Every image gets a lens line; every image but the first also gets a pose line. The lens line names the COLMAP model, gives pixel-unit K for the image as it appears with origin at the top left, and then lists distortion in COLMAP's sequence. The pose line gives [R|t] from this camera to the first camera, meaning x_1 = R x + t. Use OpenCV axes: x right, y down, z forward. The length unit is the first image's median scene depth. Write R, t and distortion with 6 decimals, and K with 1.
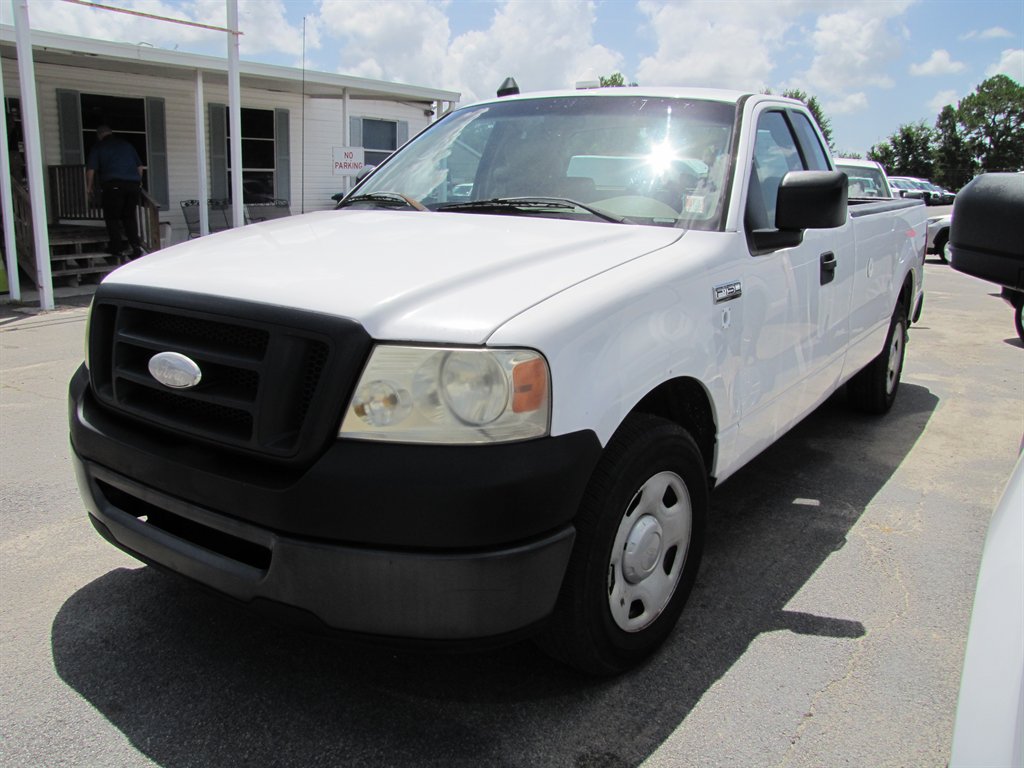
lens RADIAL K [[864.5, 0, 493.6], [0, 864.5, 390.8], [0, 0, 1]] dist [-0.146604, 0.116082]
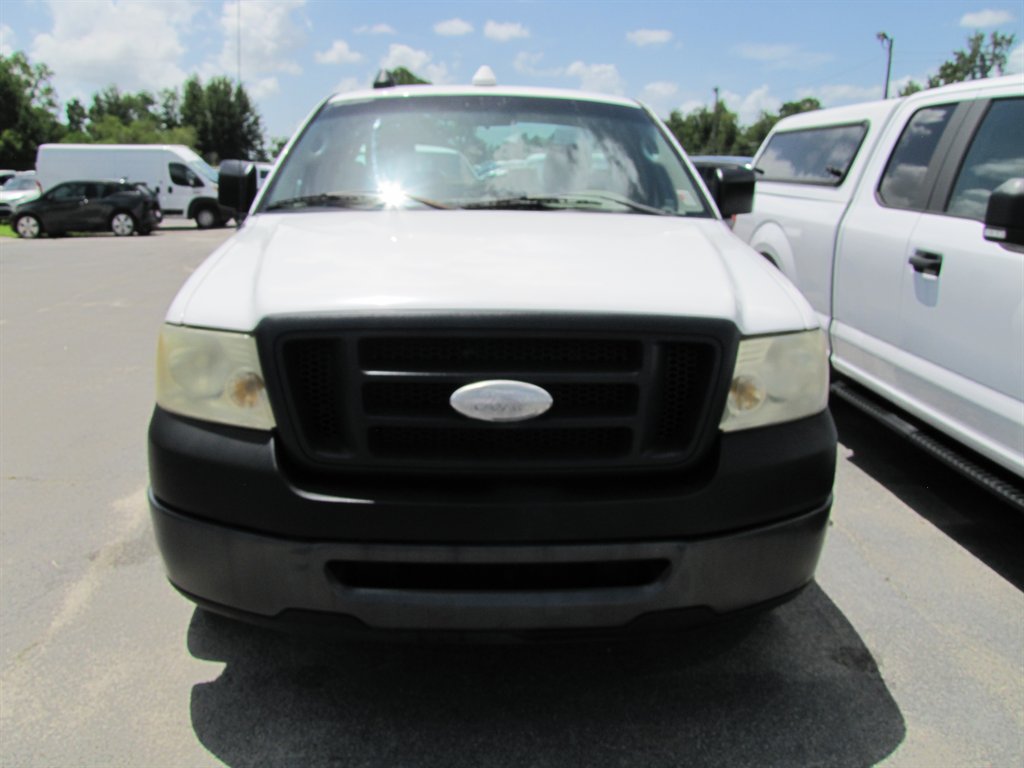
lens RADIAL K [[864.5, 0, 503.9], [0, 864.5, 383.5], [0, 0, 1]] dist [-0.146604, 0.116082]
pose [[0.789692, -0.153003, 0.594118, -0.890243], [0.147404, 0.987354, 0.058346, -0.092561], [-0.595532, 0.041500, 0.802259, 0.280139]]
